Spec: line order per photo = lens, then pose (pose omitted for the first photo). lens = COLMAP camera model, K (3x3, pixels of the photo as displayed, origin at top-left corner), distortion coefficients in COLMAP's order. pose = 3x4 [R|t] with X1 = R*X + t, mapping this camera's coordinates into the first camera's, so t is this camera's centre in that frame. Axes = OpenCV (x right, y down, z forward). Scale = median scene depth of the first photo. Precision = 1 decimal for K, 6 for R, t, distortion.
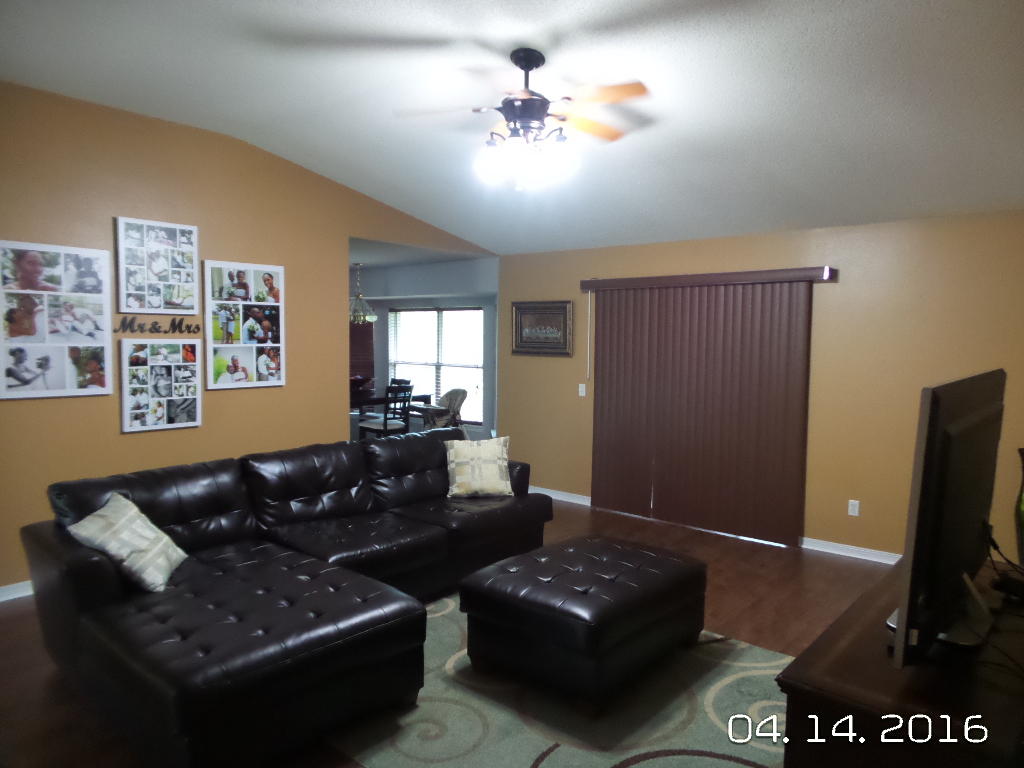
lens RADIAL K [[706.1, 0, 525.2], [0, 706.1, 385.8], [0, 0, 1]] dist [-0.009368, 0.010909]
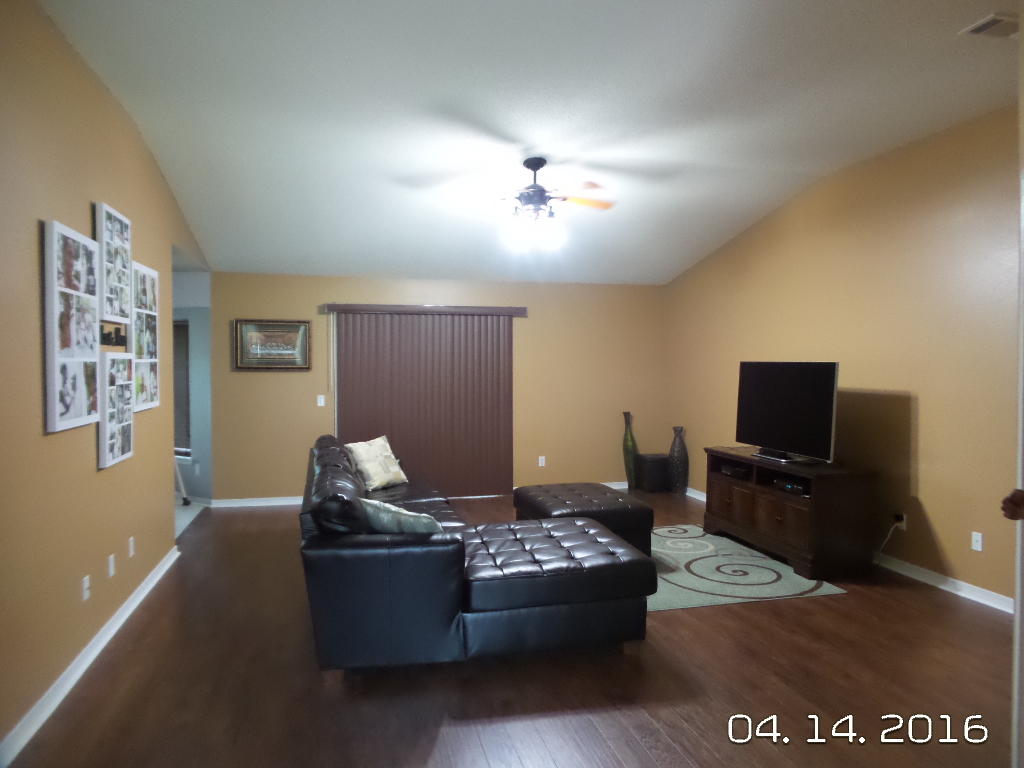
lens RADIAL K [[706.1, 0, 525.2], [0, 706.1, 385.8], [0, 0, 1]] dist [-0.009368, 0.010909]
pose [[0.562229, -0.039689, 0.826029, -0.868884], [0.064616, 0.997902, 0.003967, -0.001122], [-0.824454, 0.051144, 0.563614, 0.137009]]
